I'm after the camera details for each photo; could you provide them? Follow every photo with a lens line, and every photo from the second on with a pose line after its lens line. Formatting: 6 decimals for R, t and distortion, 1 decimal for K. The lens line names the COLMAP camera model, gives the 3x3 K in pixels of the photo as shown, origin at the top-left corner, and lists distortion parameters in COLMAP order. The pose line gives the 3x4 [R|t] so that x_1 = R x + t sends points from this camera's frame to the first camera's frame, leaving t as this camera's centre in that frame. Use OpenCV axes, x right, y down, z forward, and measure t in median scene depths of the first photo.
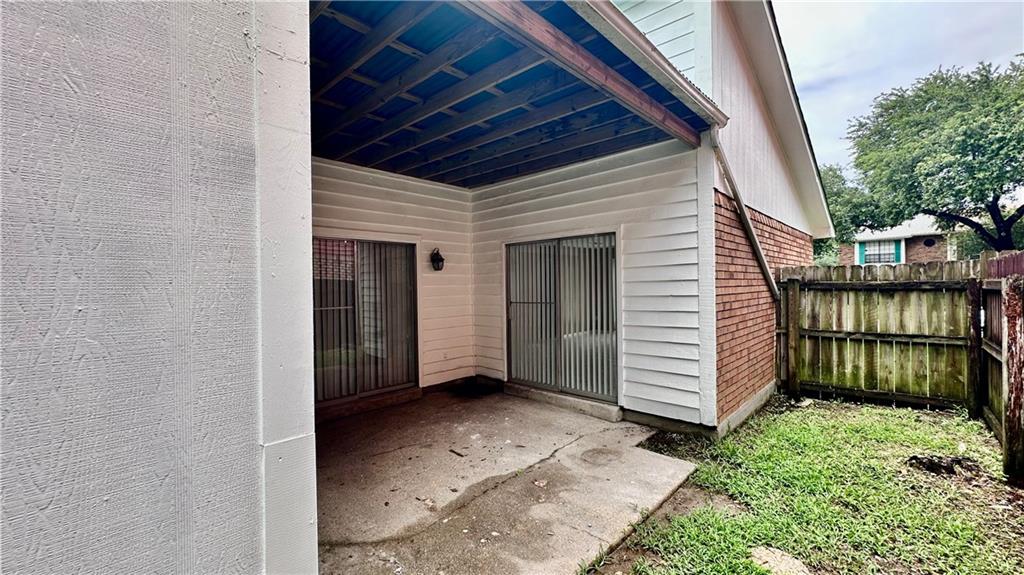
lens RADIAL K [[410.6, 0, 512.0], [0, 410.6, 287.5], [0, 0, 1]] dist [-0.003861, -0.000033]
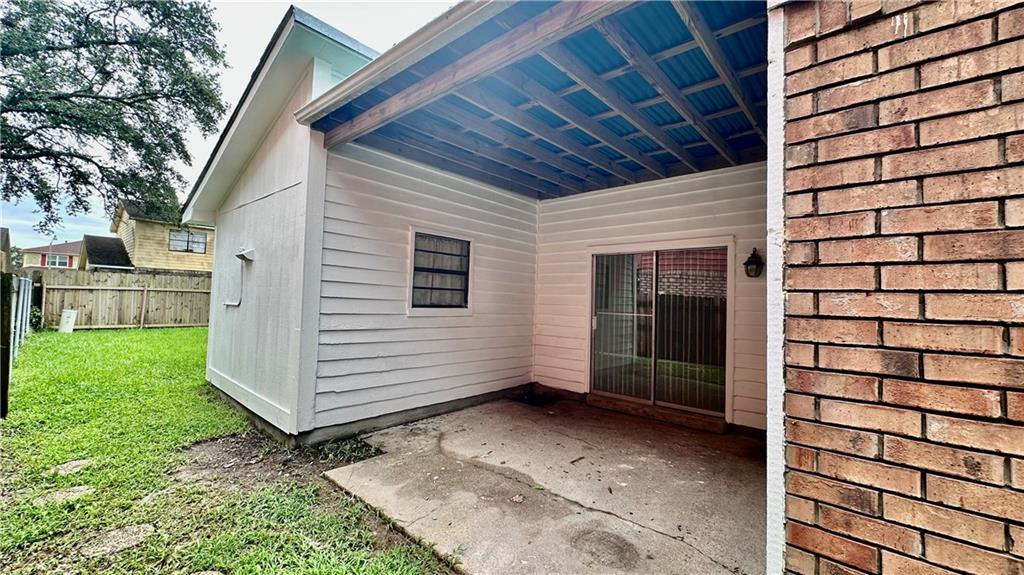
lens RADIAL K [[410.6, 0, 512.0], [0, 410.6, 287.5], [0, 0, 1]] dist [-0.003861, -0.000033]
pose [[0.027478, -0.019636, -0.999430, 0.687042], [-0.034016, 0.999210, -0.020567, 0.009311], [0.999043, 0.034562, 0.026788, 0.638263]]
